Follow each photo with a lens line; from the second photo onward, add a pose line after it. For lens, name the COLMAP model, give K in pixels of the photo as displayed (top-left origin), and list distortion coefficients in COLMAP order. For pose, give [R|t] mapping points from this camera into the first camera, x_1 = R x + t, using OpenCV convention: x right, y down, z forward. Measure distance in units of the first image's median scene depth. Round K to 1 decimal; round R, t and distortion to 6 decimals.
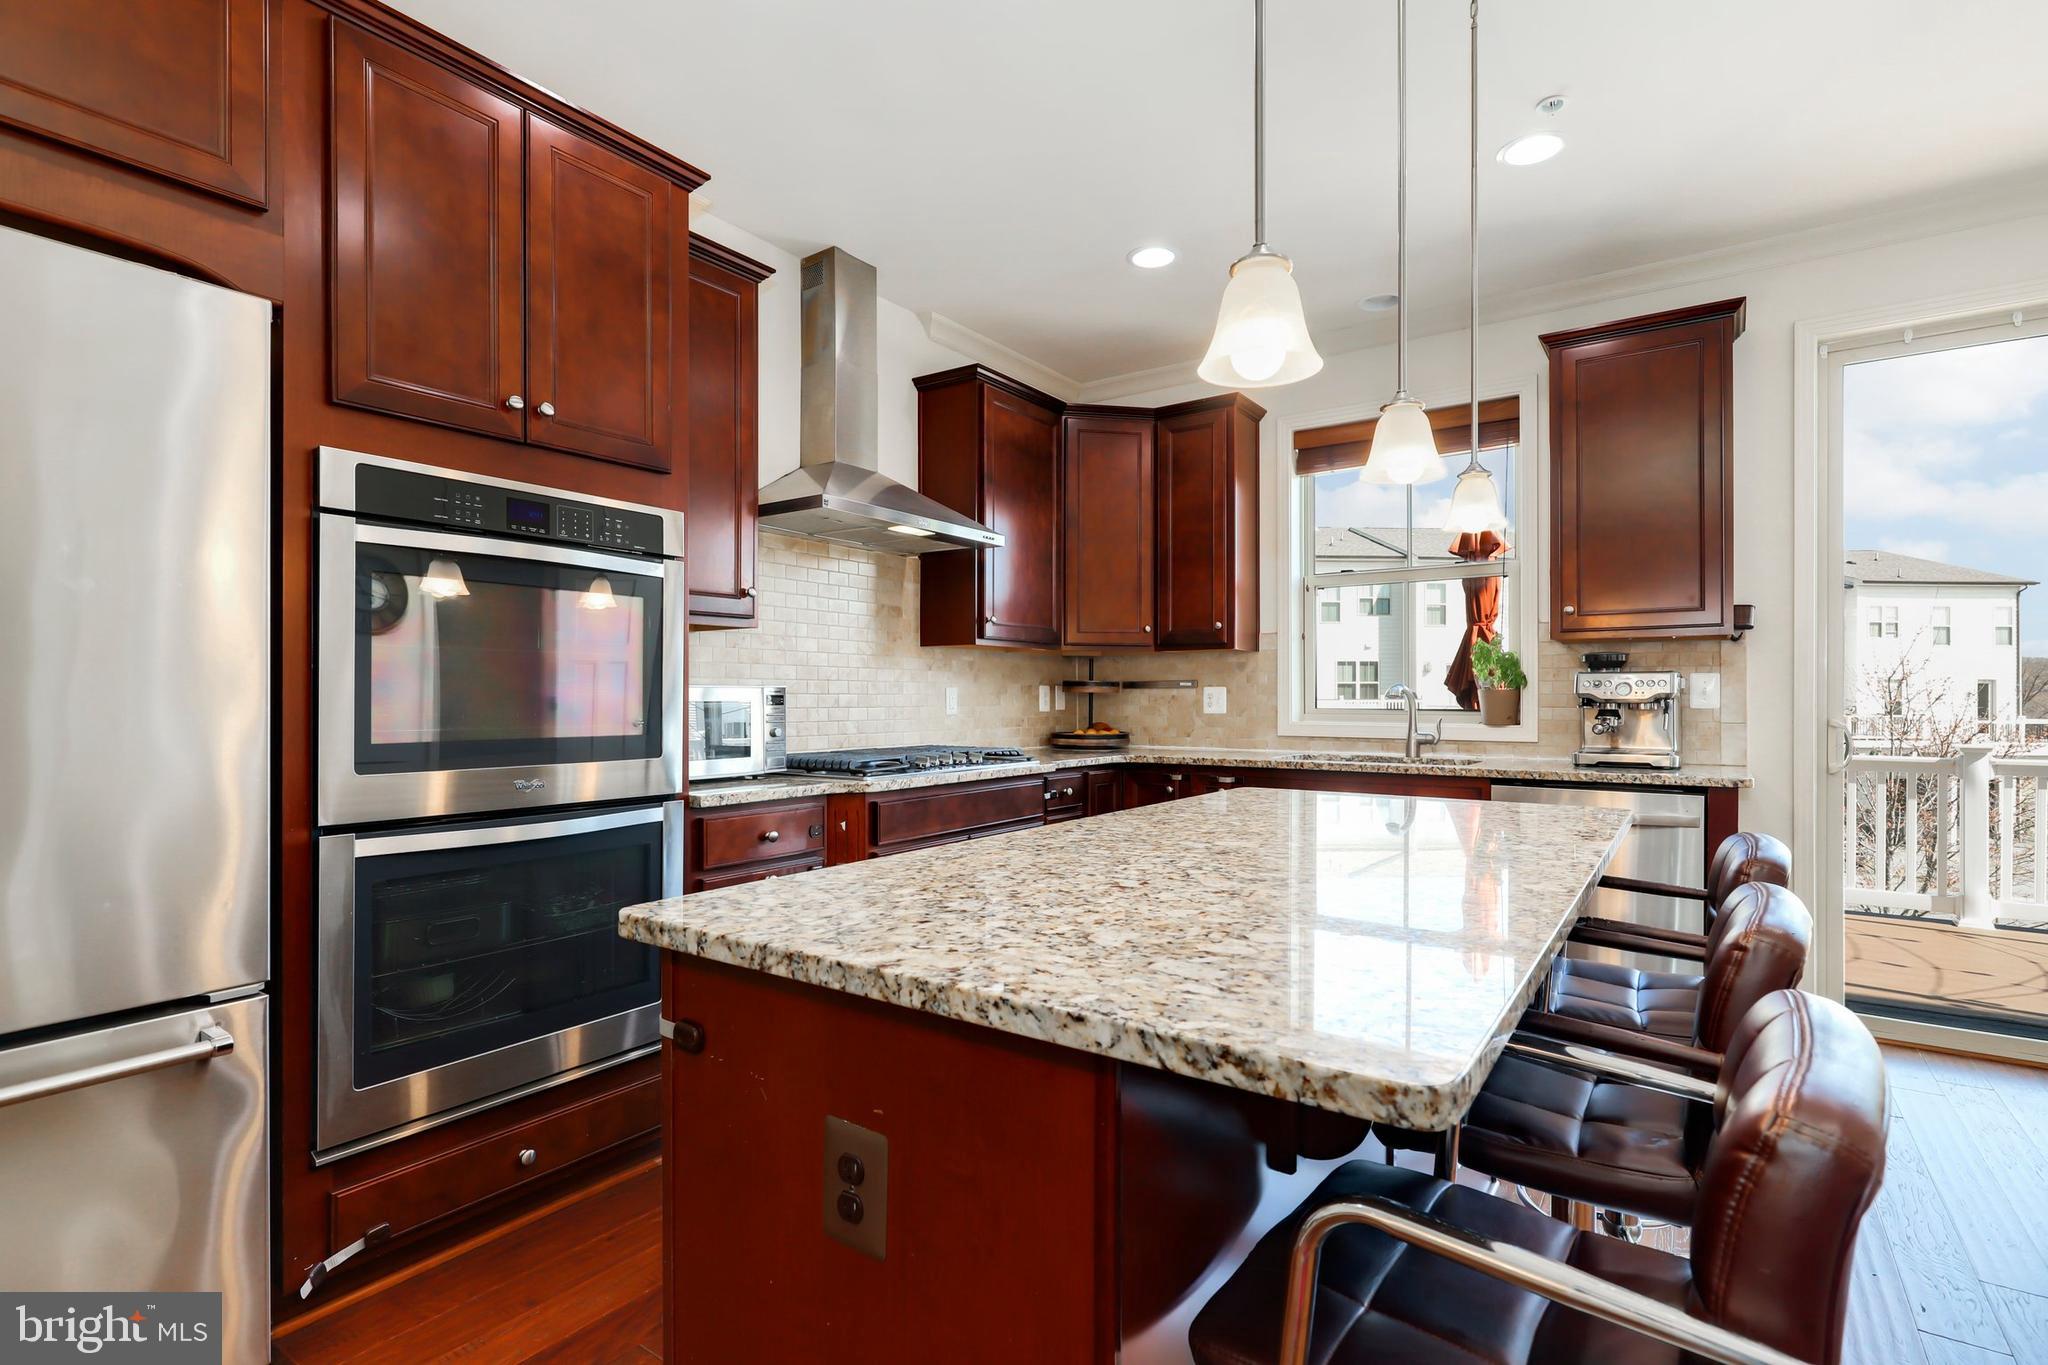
lens RADIAL K [[993.3, 0, 1024.9], [0, 993.3, 692.2], [0, 0, 1]] dist [0.003093, 0.001039]
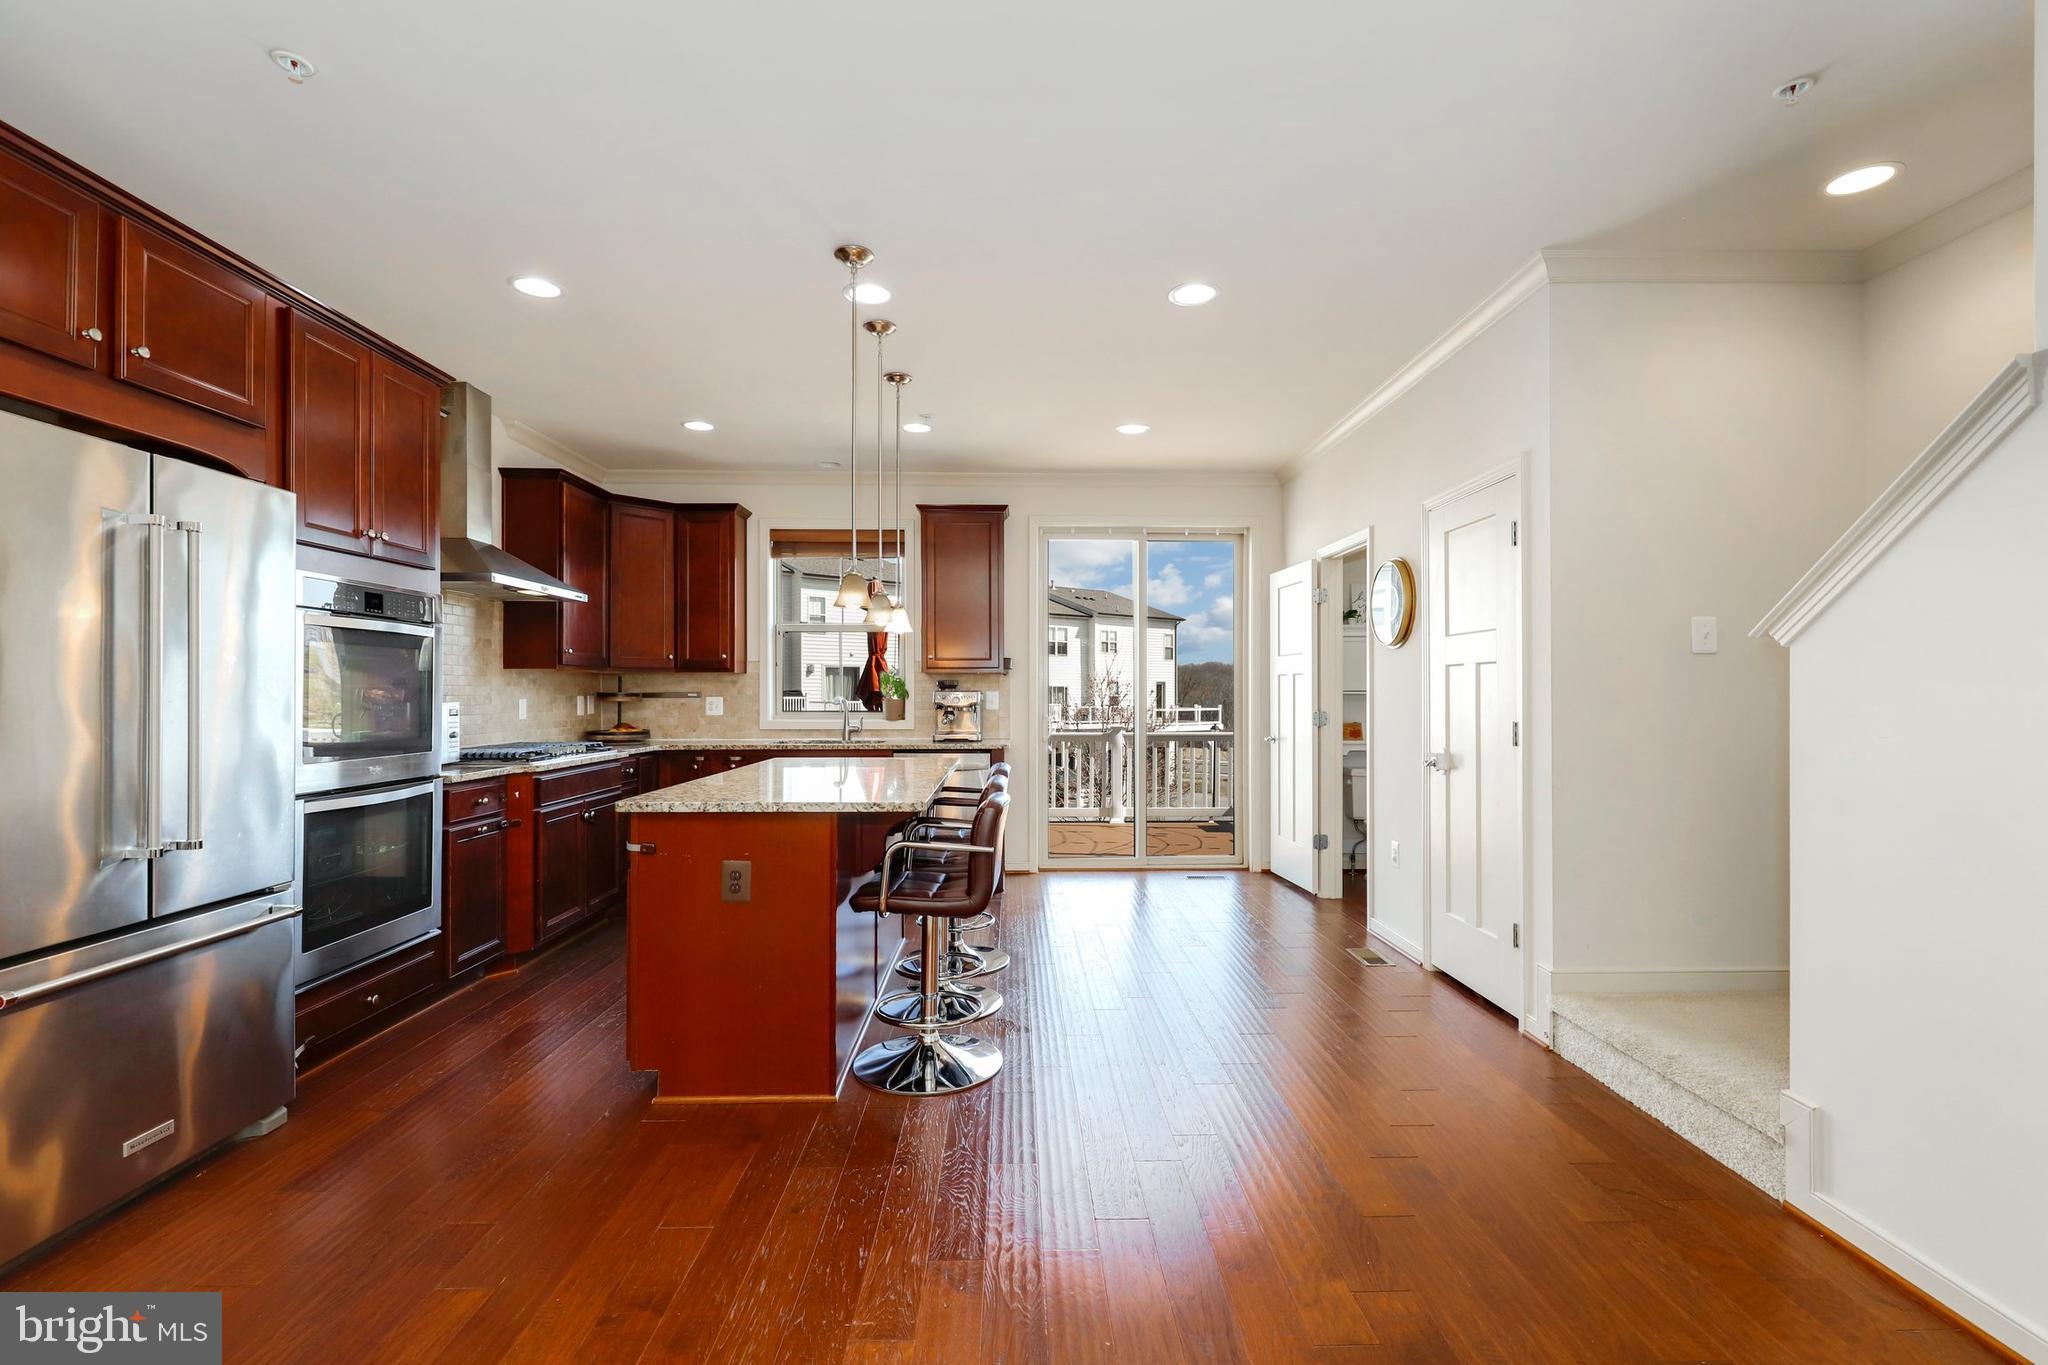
lens RADIAL K [[993.3, 0, 1024.8], [0, 993.3, 686.6], [0, 0, 1]] dist [0.003093, 0.001039]
pose [[0.818136, 0.000525, 0.575024, -0.333075], [-0.000478, 1.000000, -0.000232, -0.024712], [-0.575024, -0.000085, 0.818137, -0.548240]]
